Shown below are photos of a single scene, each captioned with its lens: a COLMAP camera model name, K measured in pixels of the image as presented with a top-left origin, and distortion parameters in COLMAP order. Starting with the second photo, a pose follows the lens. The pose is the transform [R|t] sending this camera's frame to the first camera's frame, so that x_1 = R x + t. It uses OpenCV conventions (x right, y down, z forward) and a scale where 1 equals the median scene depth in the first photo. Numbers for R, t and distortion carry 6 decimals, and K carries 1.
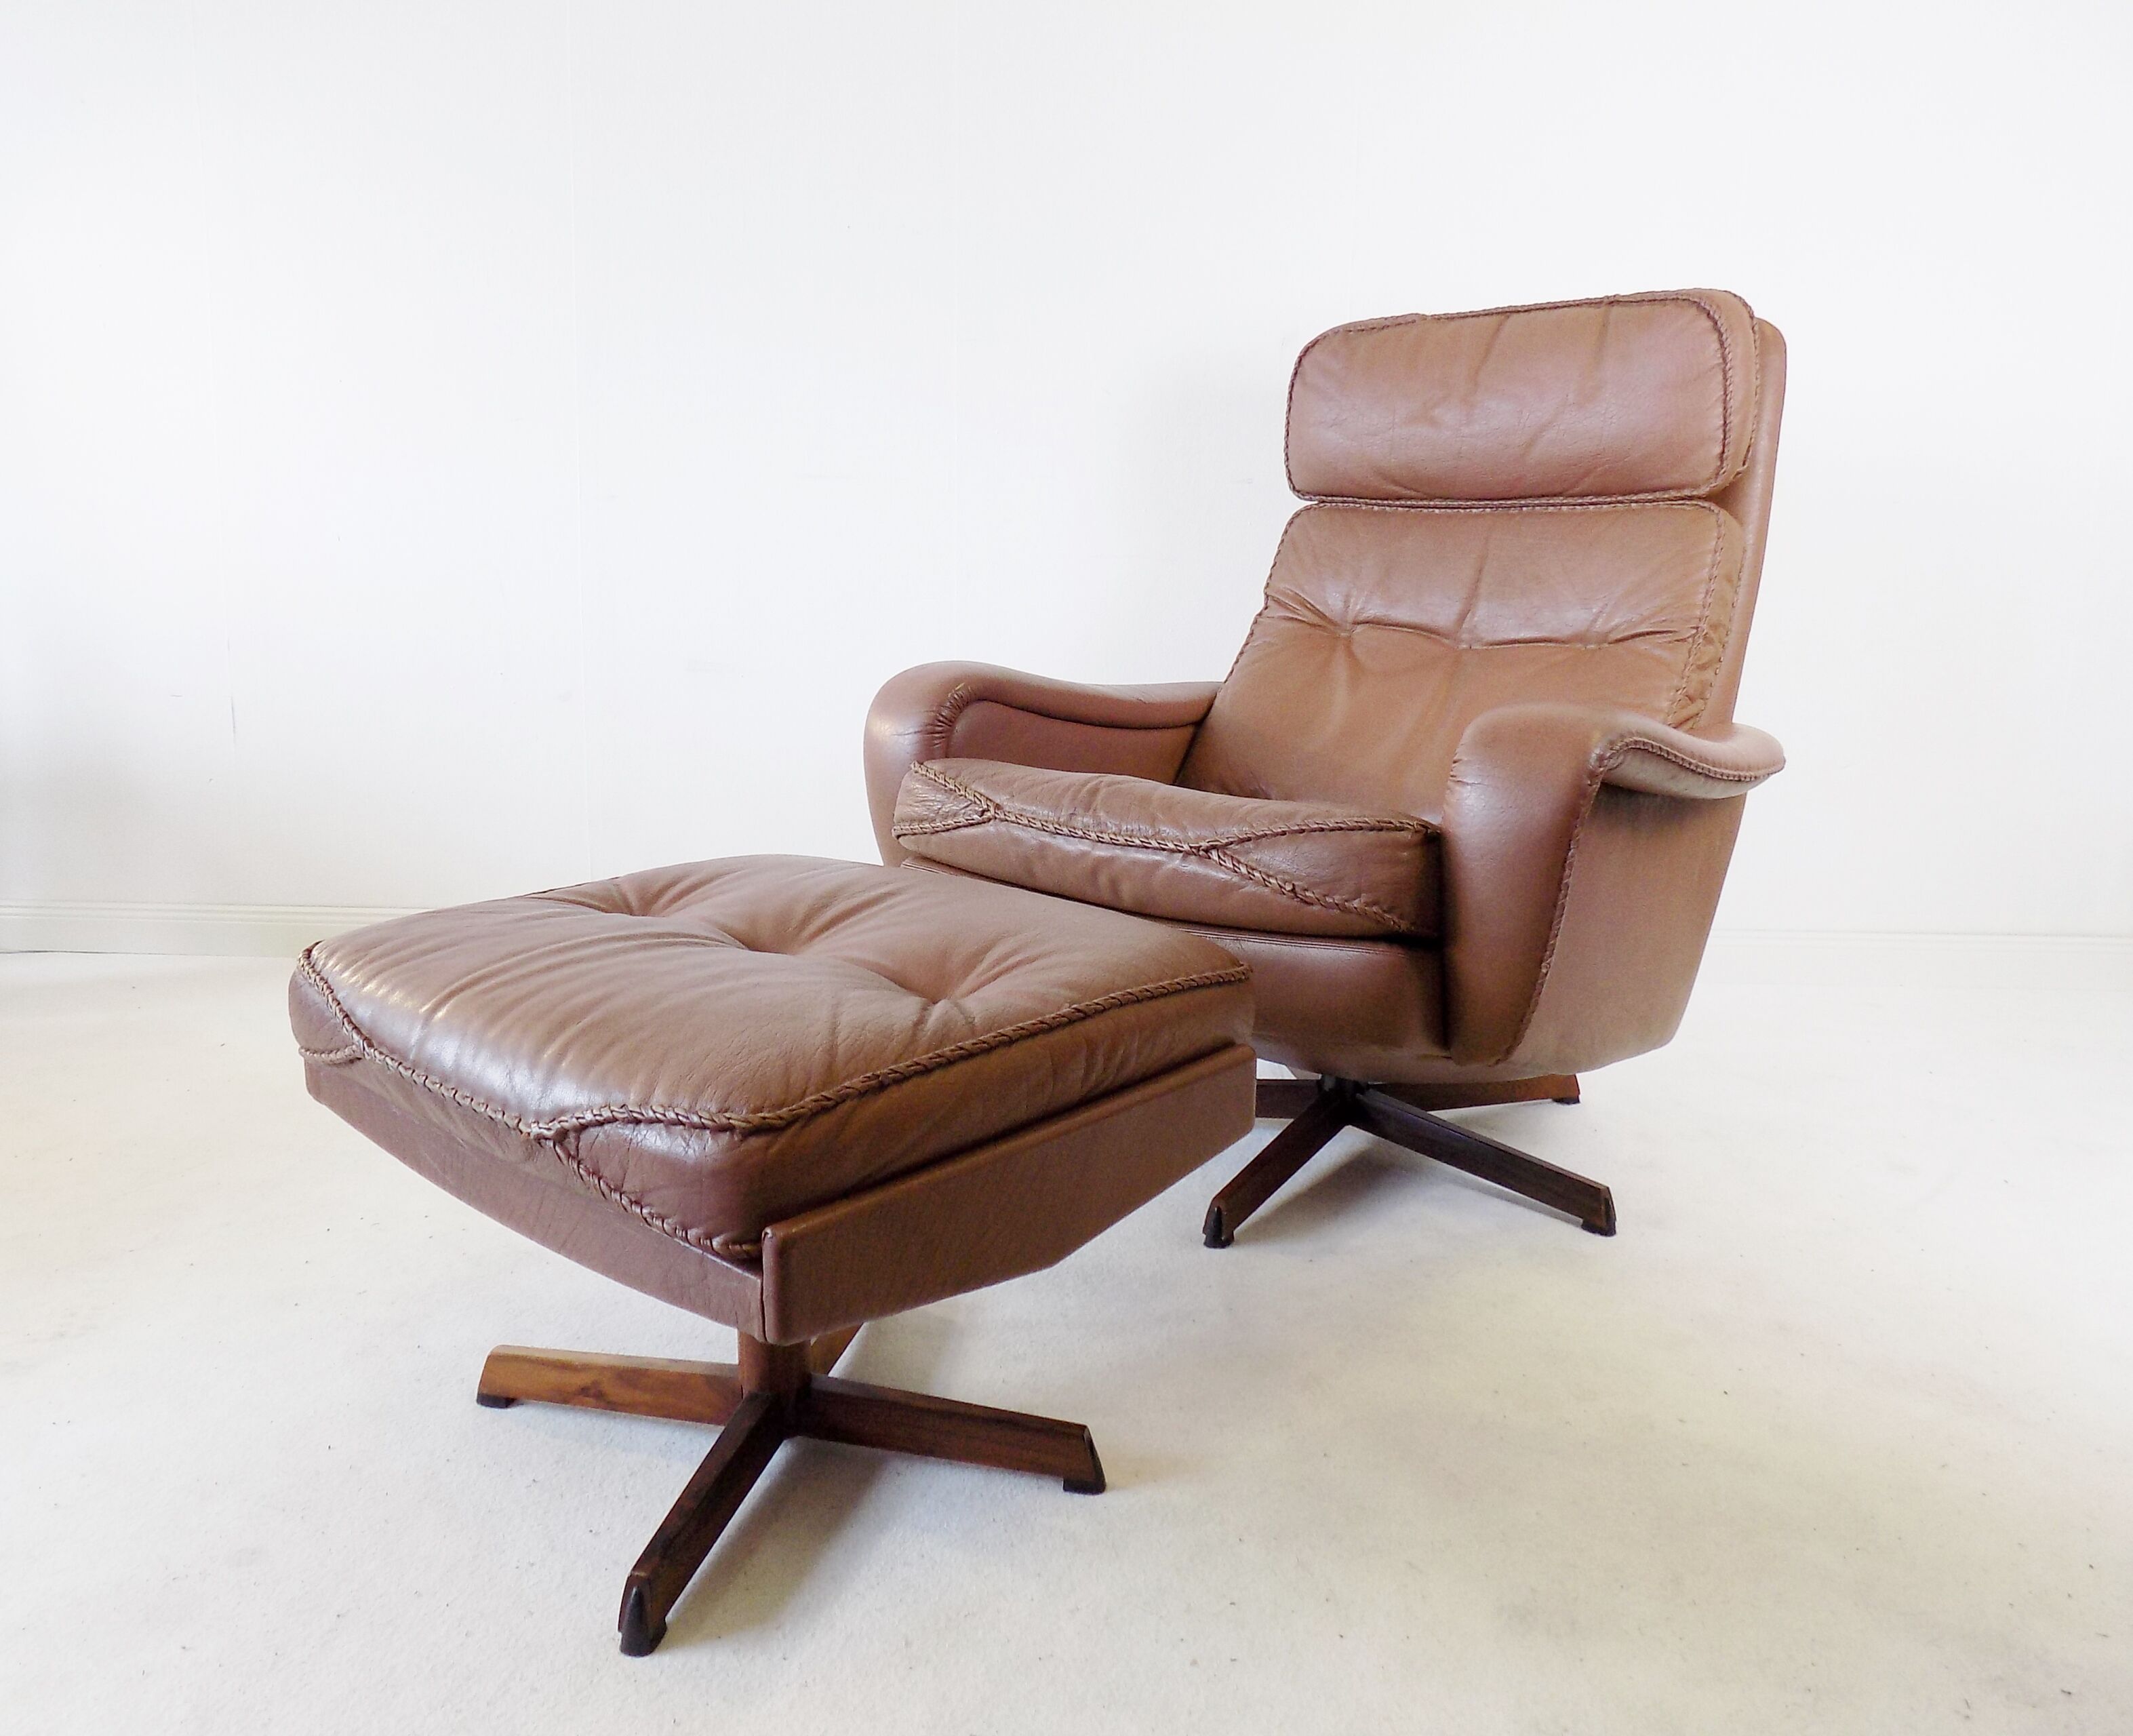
lens RADIAL K [[1671.4, 0, 1070.5], [0, 1671.4, 832.2], [0, 0, 1]] dist [-0.008169, 0.000440]
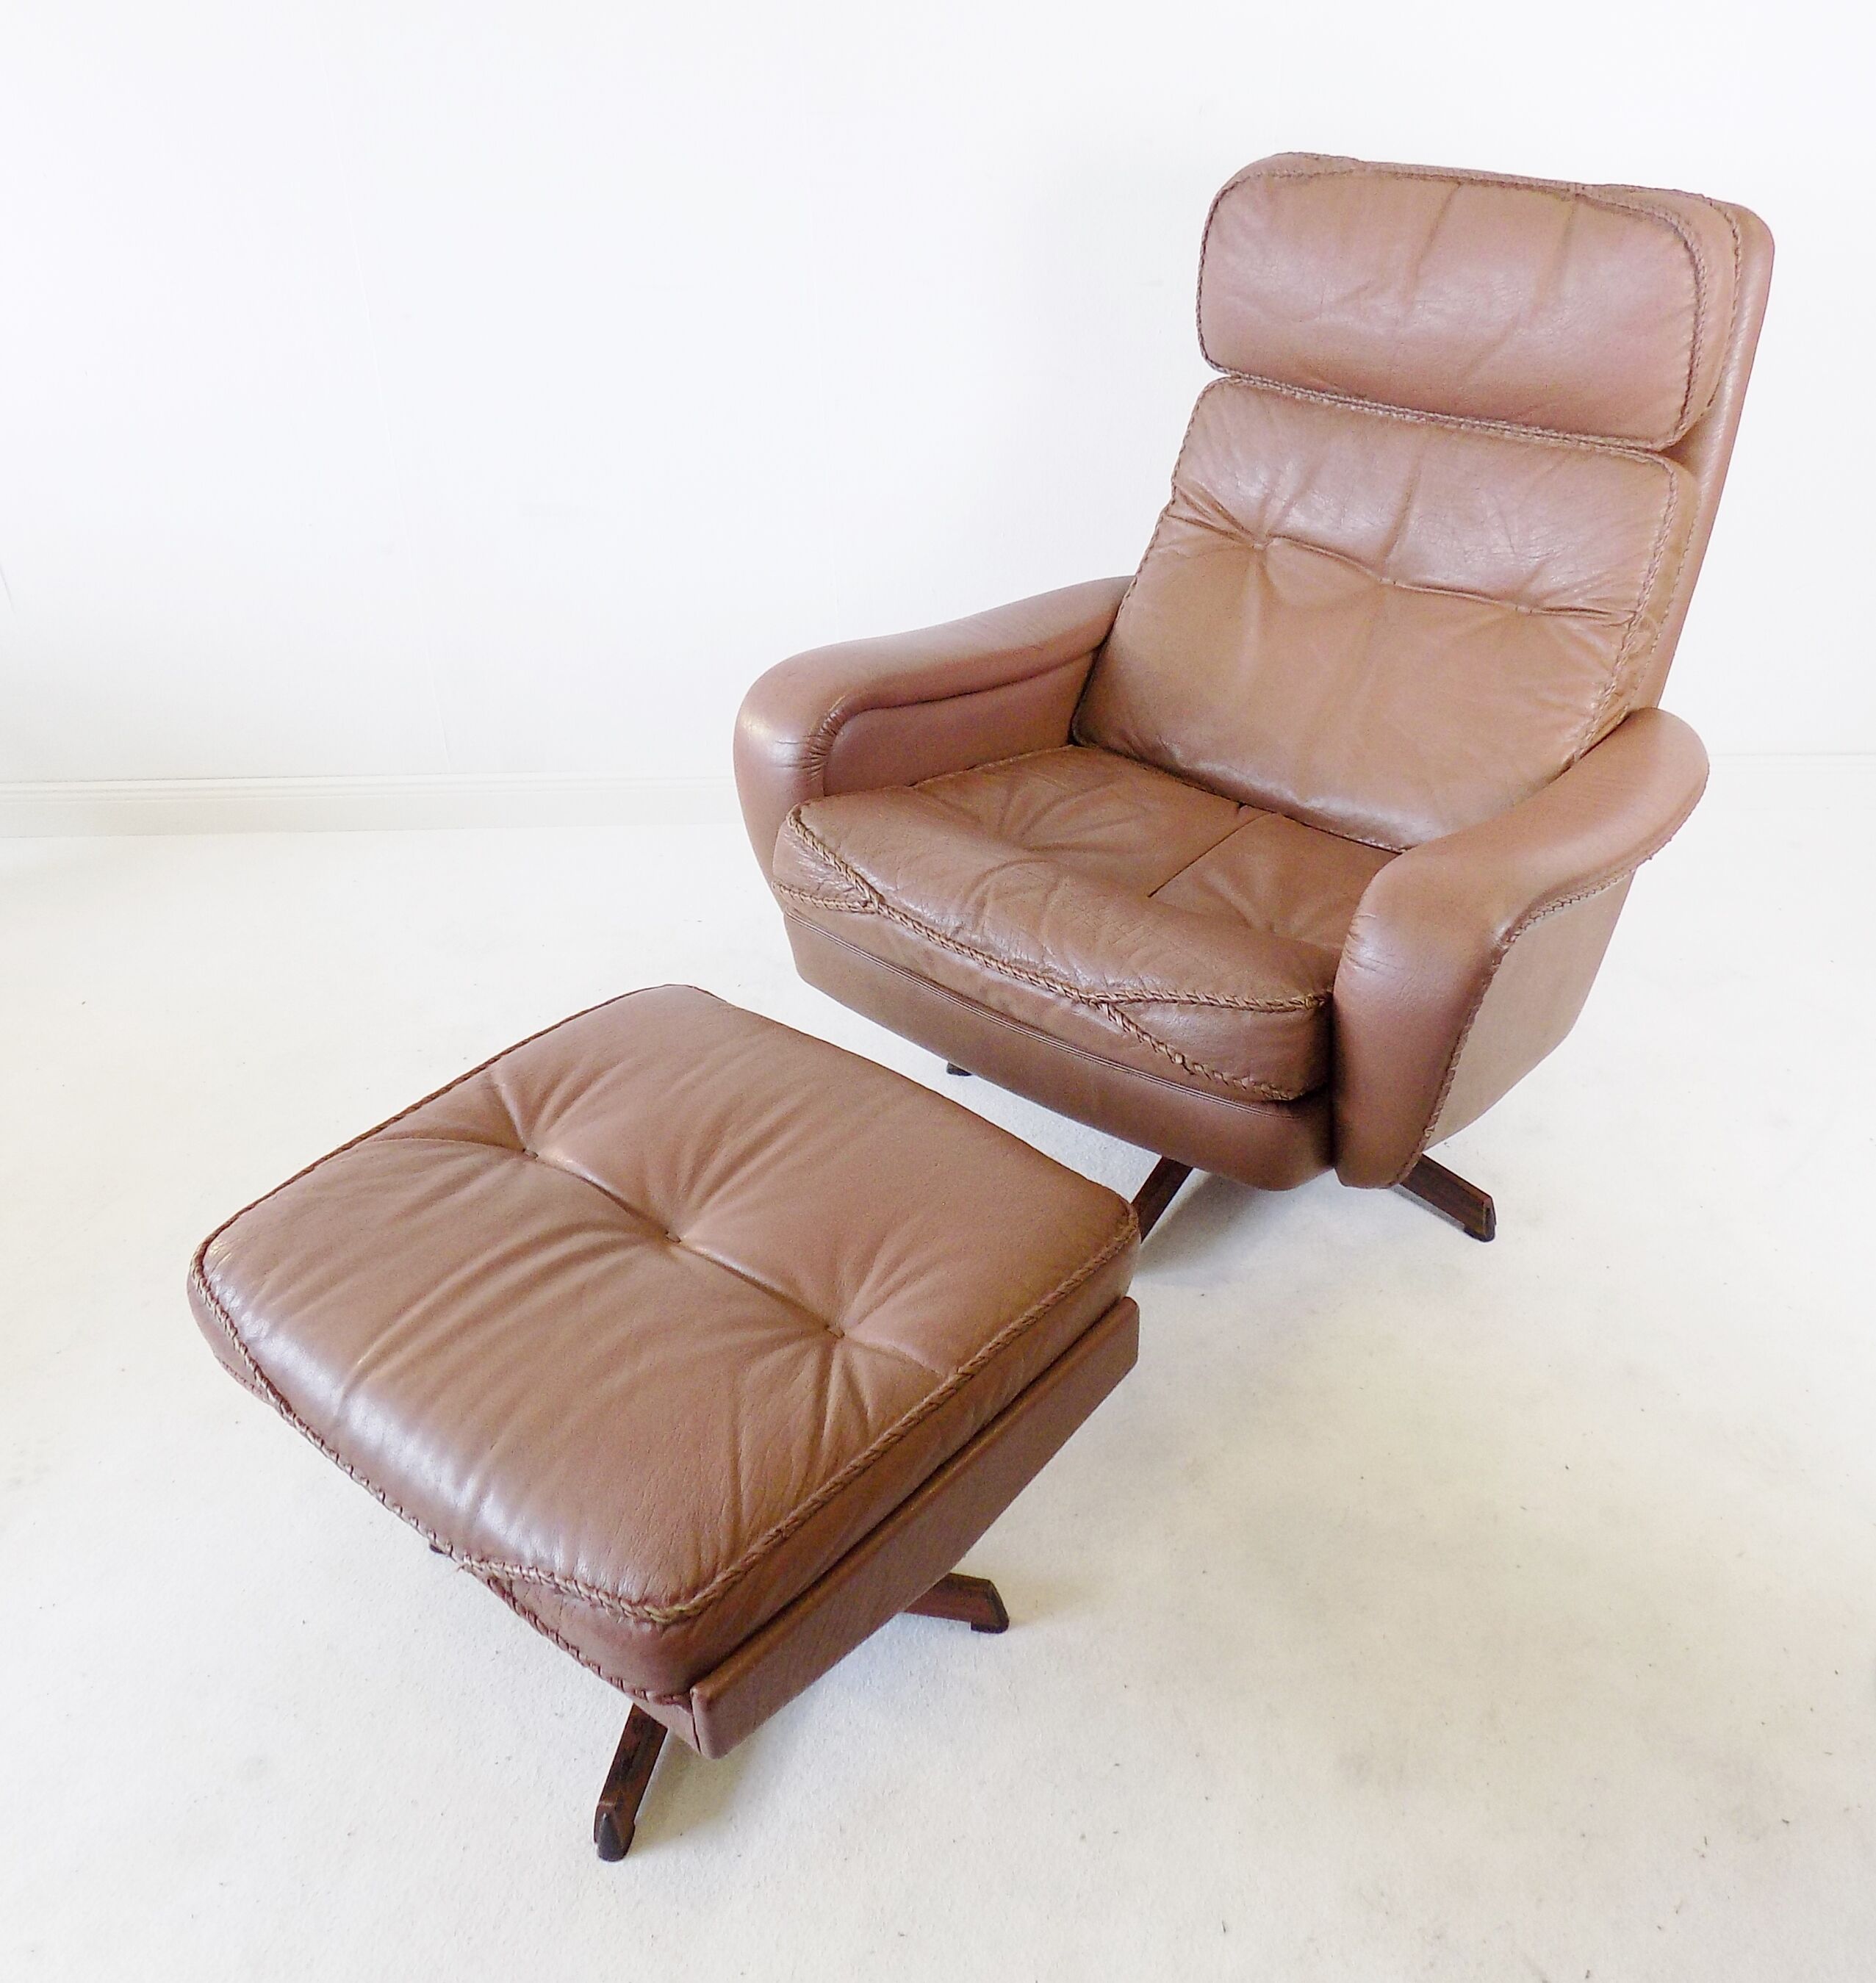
lens RADIAL K [[1828.7, 0, 1084.4], [0, 1828.7, 990.8], [0, 0, 1]] dist [-0.010077, 0.008933]
pose [[0.998373, -0.033063, 0.046467, 0.025952], [0.012964, 0.925037, 0.379655, -0.426262], [-0.055536, -0.378435, 0.923961, 0.013226]]
